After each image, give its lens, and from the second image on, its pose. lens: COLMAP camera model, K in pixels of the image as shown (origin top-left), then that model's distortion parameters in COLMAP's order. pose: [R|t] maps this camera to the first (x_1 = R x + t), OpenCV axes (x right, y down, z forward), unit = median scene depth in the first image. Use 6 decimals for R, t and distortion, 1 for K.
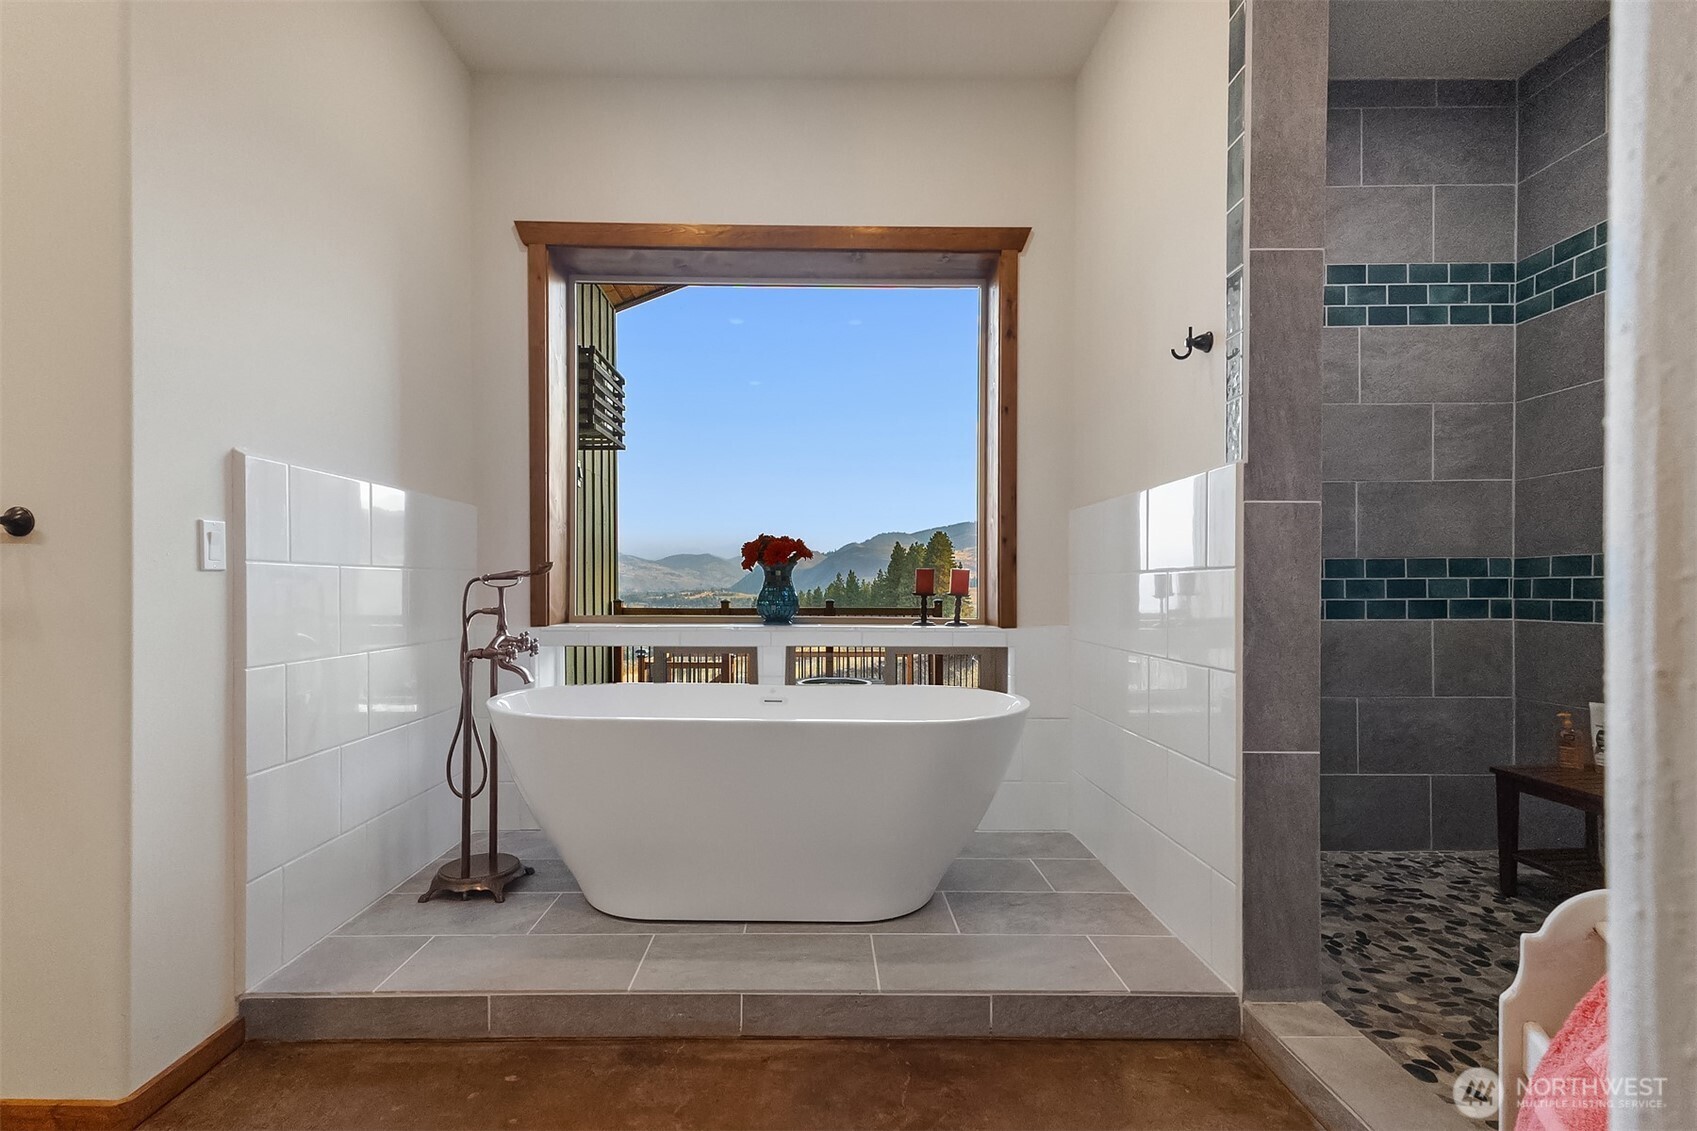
lens RADIAL K [[809.1, 0, 848.7], [0, 809.1, 607.1], [0, 0, 1]] dist [-0.000404, 0.000097]
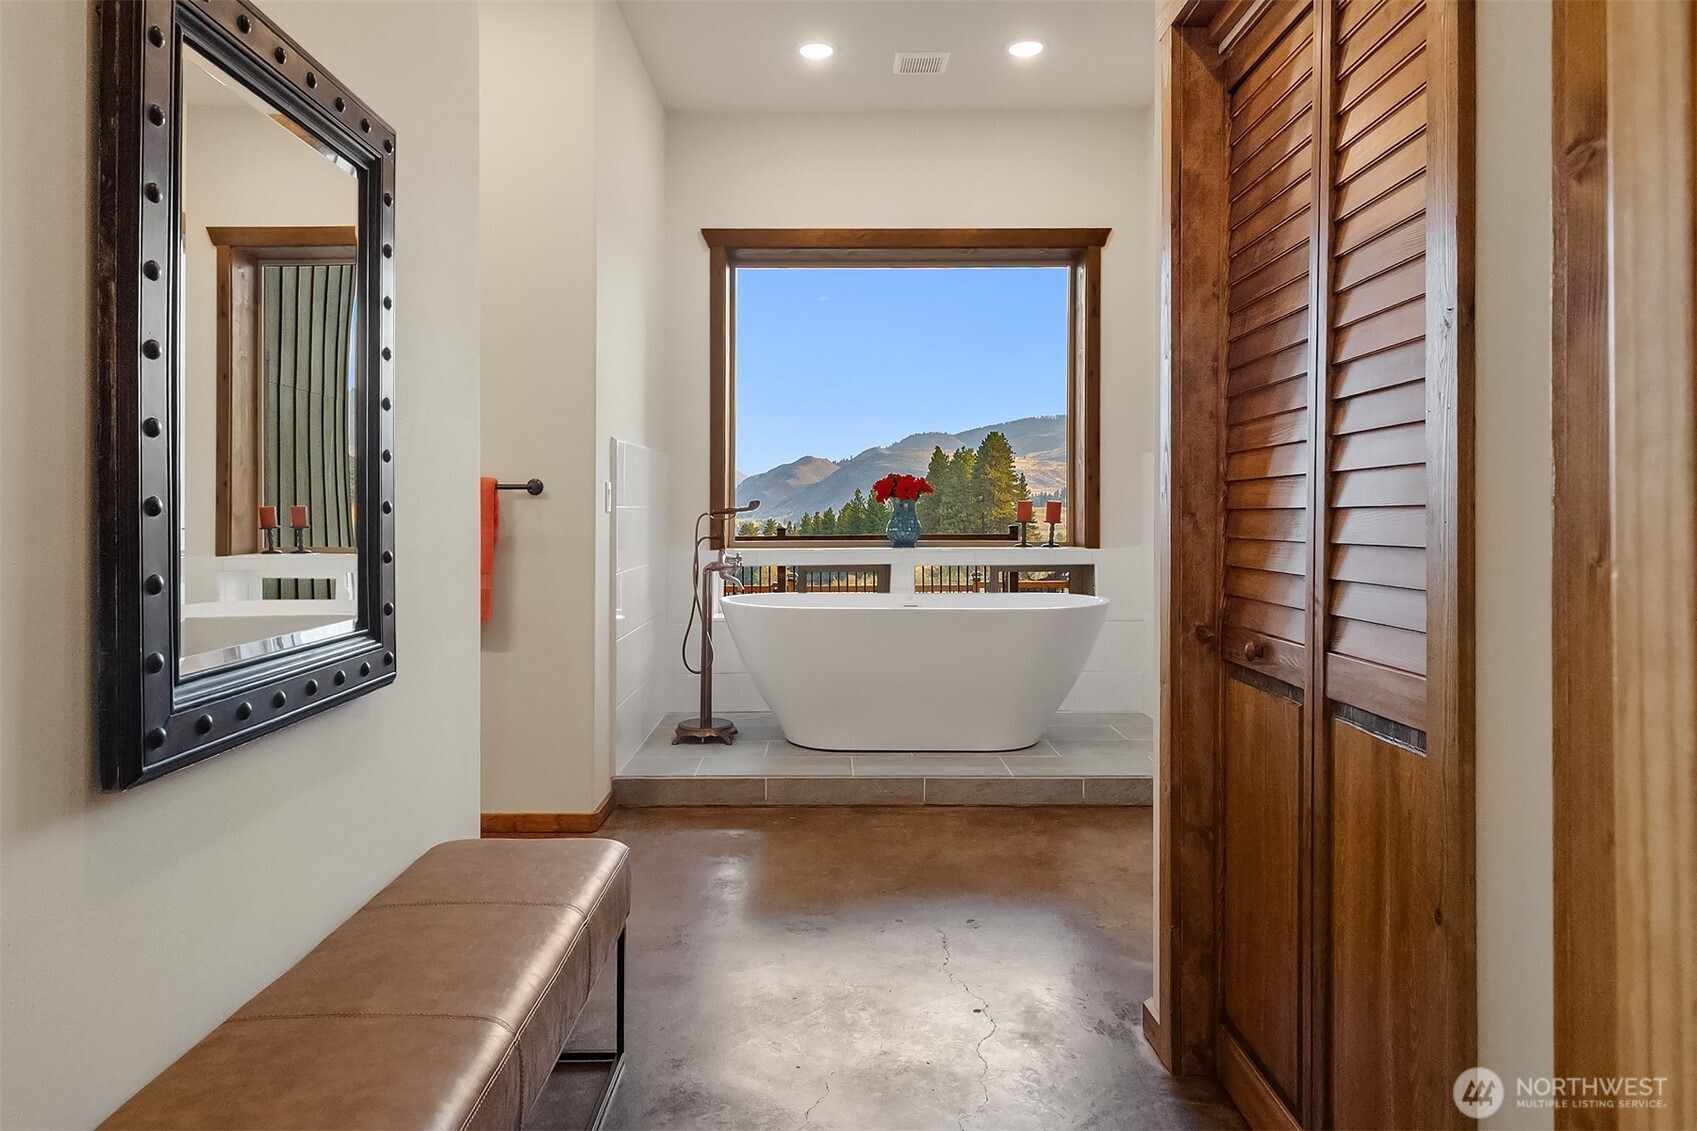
lens RADIAL K [[1098.1, 0, 848.5], [0, 1098.1, 565.5], [0, 0, 1]] dist [0.003769, 0.000035]
pose [[0.999776, -0.005570, -0.020421, -0.153787], [0.006128, 0.999607, 0.027344, 0.003519], [0.020261, -0.027463, 0.999417, -0.741088]]
